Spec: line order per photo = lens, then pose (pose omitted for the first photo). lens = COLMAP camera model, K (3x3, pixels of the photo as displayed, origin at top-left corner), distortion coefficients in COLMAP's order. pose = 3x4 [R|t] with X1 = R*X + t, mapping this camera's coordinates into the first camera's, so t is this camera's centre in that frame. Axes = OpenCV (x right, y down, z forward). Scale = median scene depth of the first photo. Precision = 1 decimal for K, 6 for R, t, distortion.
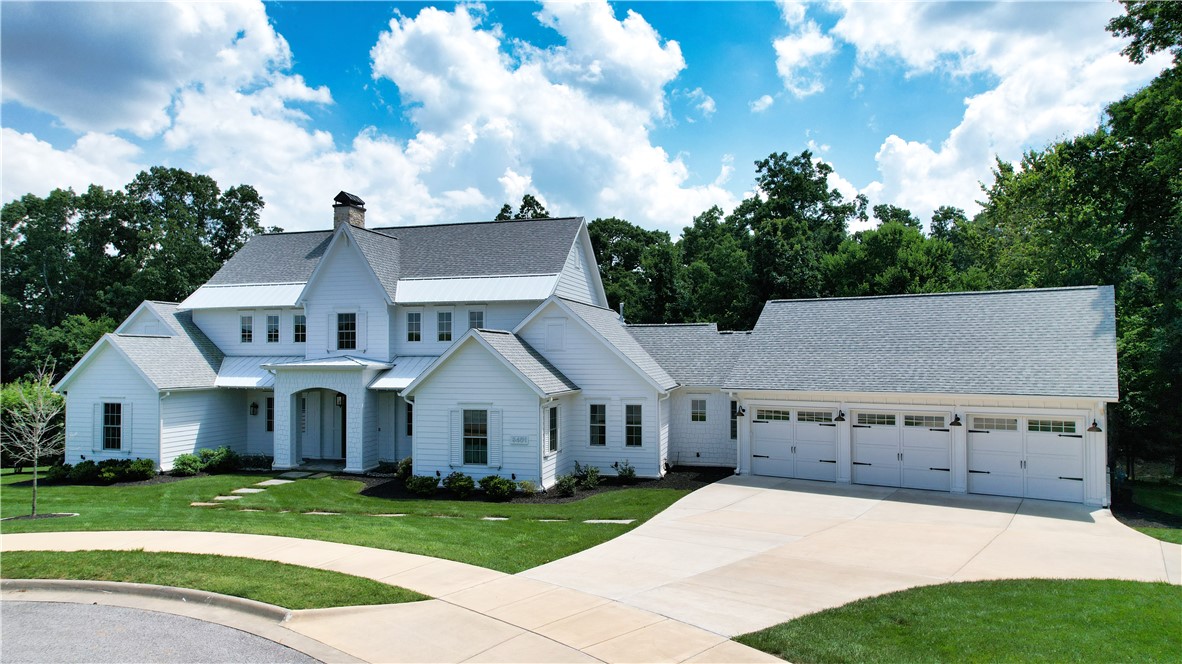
lens RADIAL K [[749.9, 0, 591.0], [0, 749.9, 332.0], [0, 0, 1]] dist [-0.058000, 0.037903]
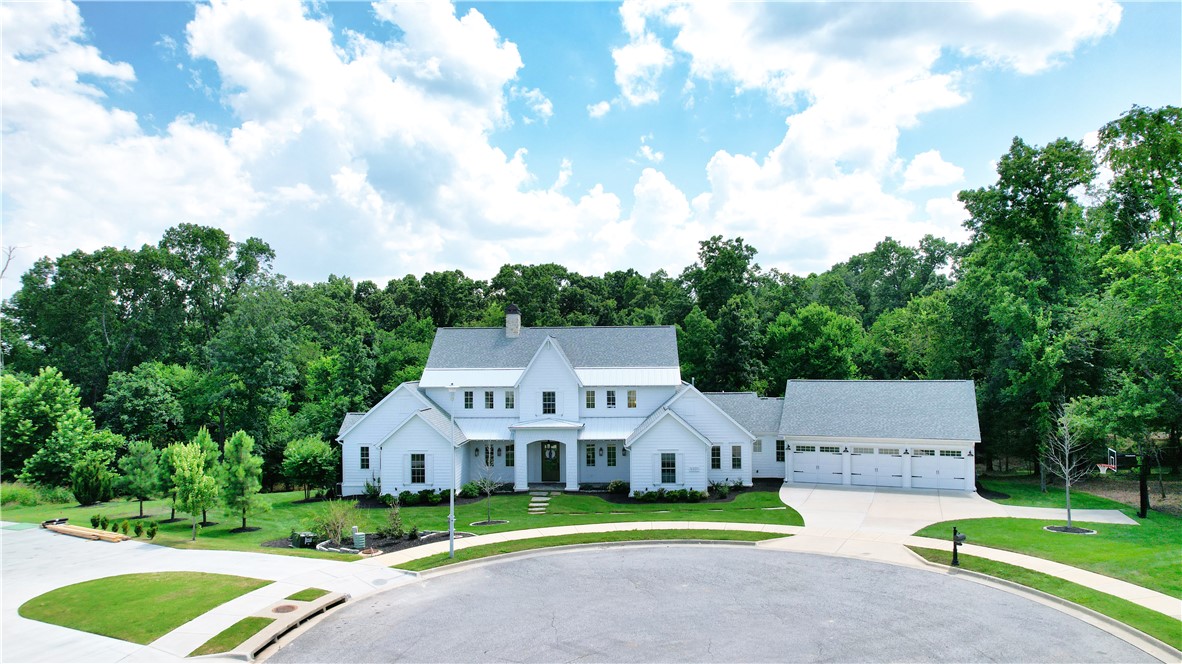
lens RADIAL K [[749.9, 0, 591.0], [0, 749.9, 332.0], [0, 0, 1]] dist [-0.058000, 0.037903]
pose [[0.976931, 0.002568, 0.213539, -0.608391], [-0.001931, 0.999993, -0.003194, -0.154169], [-0.213546, 0.002708, 0.976929, -0.616166]]
